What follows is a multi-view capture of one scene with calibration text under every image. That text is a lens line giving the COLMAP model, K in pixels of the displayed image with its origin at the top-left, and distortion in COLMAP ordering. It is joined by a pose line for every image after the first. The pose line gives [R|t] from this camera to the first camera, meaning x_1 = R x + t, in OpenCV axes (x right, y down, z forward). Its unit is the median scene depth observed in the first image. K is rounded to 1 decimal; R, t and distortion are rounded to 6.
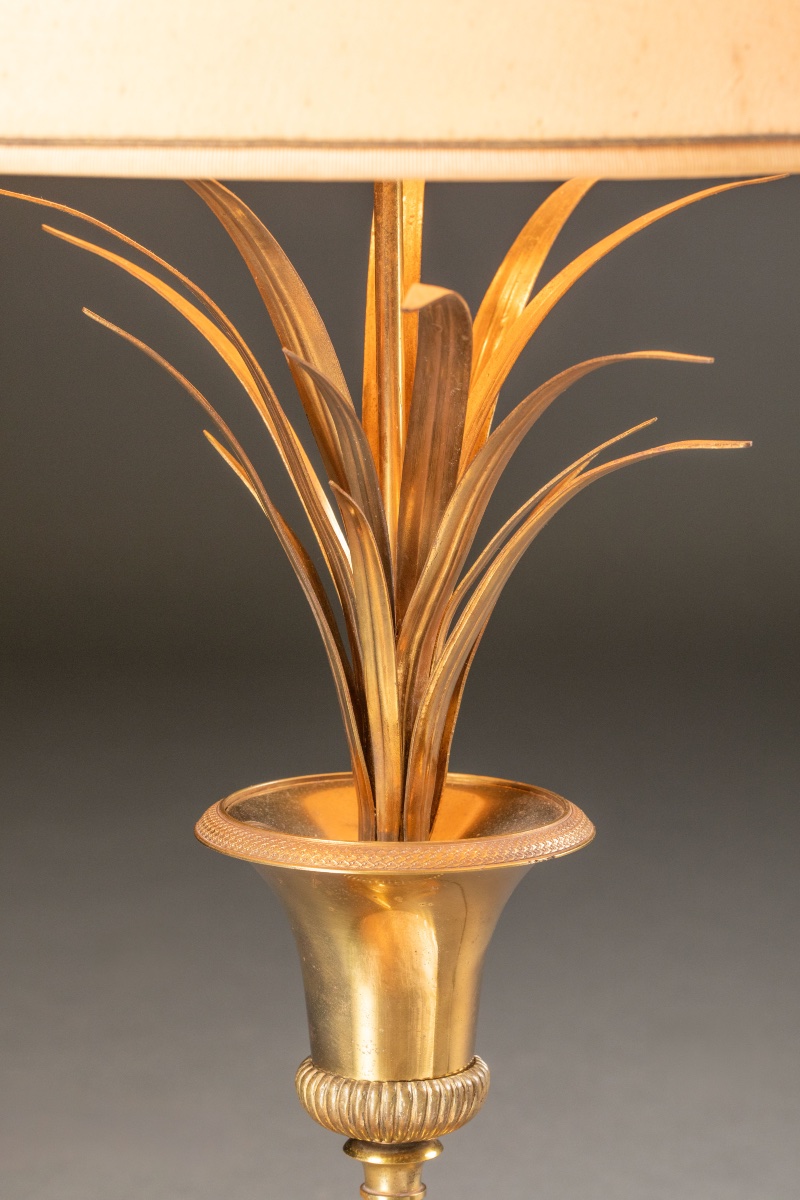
lens RADIAL K [[4028.6, 0, 400.0], [0, 4028.6, 600.0], [0, 0, 1]] dist [0.020201, 0.494572]
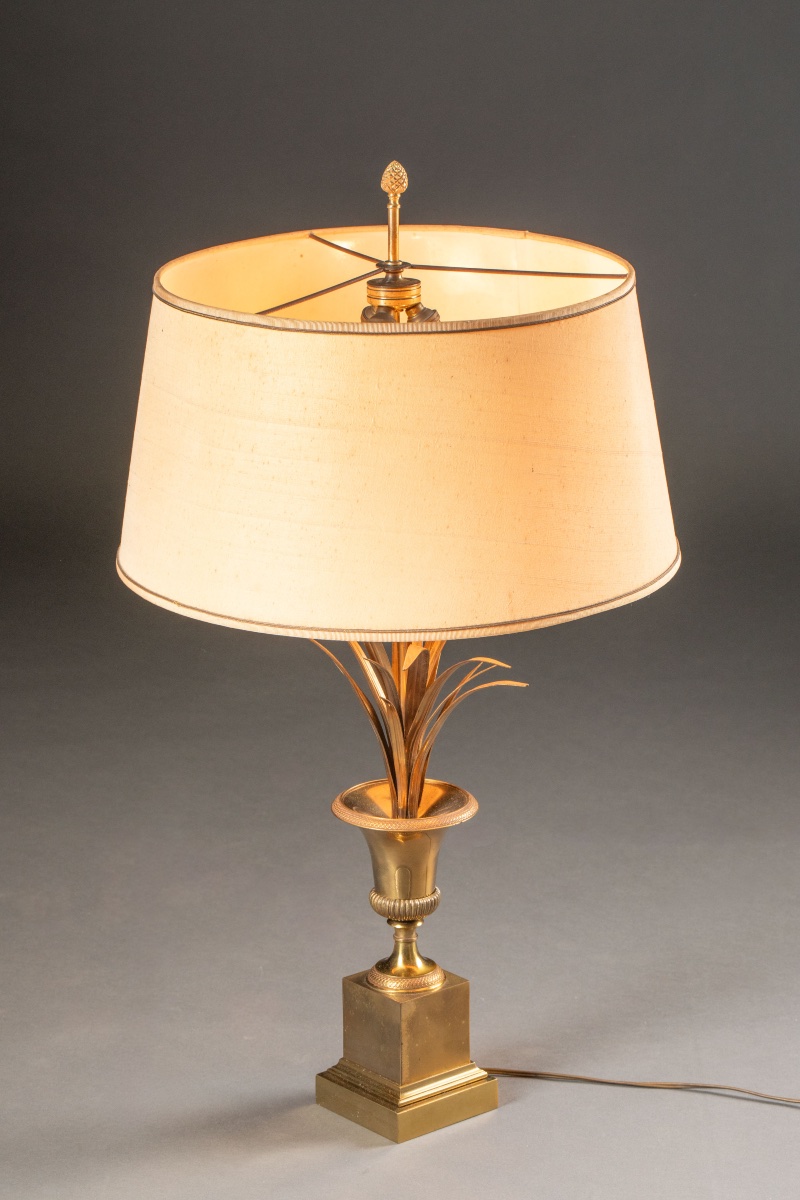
lens RADIAL K [[4423.2, 0, 400.0], [0, 4423.2, 600.0], [0, 0, 1]] dist [-0.009272, -3.507502]
pose [[0.999907, -0.004857, -0.012763, 0.034608], [0.006326, 0.993027, 0.117715, -0.440357], [0.012103, -0.117785, 0.992965, -1.976962]]
